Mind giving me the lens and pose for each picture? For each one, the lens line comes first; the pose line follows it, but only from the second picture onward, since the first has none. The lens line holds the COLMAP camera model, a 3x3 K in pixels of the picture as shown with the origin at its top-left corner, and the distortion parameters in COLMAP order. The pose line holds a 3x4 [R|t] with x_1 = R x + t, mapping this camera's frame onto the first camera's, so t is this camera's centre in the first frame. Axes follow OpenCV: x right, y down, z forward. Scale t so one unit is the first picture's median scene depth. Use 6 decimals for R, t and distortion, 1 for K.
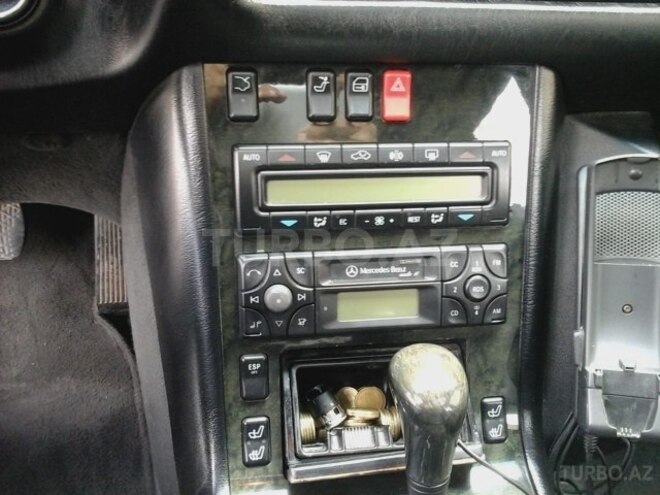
lens RADIAL K [[650.3, 0, 330.0], [0, 650.3, 247.5], [0, 0, 1]] dist [0.130991, -0.407574]
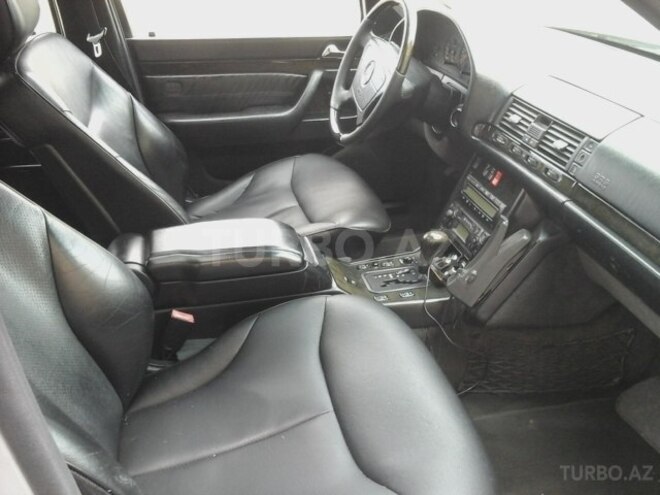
lens RADIAL K [[650.3, 0, 330.0], [0, 650.3, 247.5], [0, 0, 1]] dist [0.130991, -0.407574]
pose [[0.065607, 0.390329, -0.918335, 3.143793], [-0.581083, 0.763114, 0.282841, -0.402661], [0.811195, 0.515073, 0.276879, -0.410694]]
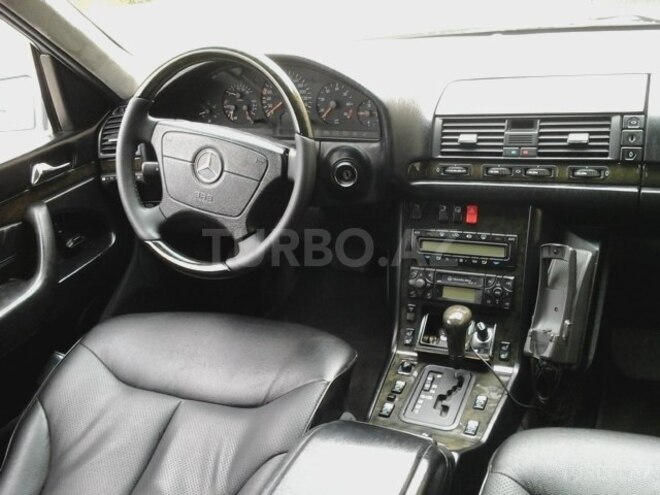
lens RADIAL K [[650.3, 0, 330.0], [0, 650.3, 247.5], [0, 0, 1]] dist [0.130991, -0.407574]
pose [[0.785355, 0.090583, -0.612382, 1.260071], [-0.167117, 0.983531, -0.068838, 0.176265], [0.596061, 0.156402, 0.787559, -1.382441]]
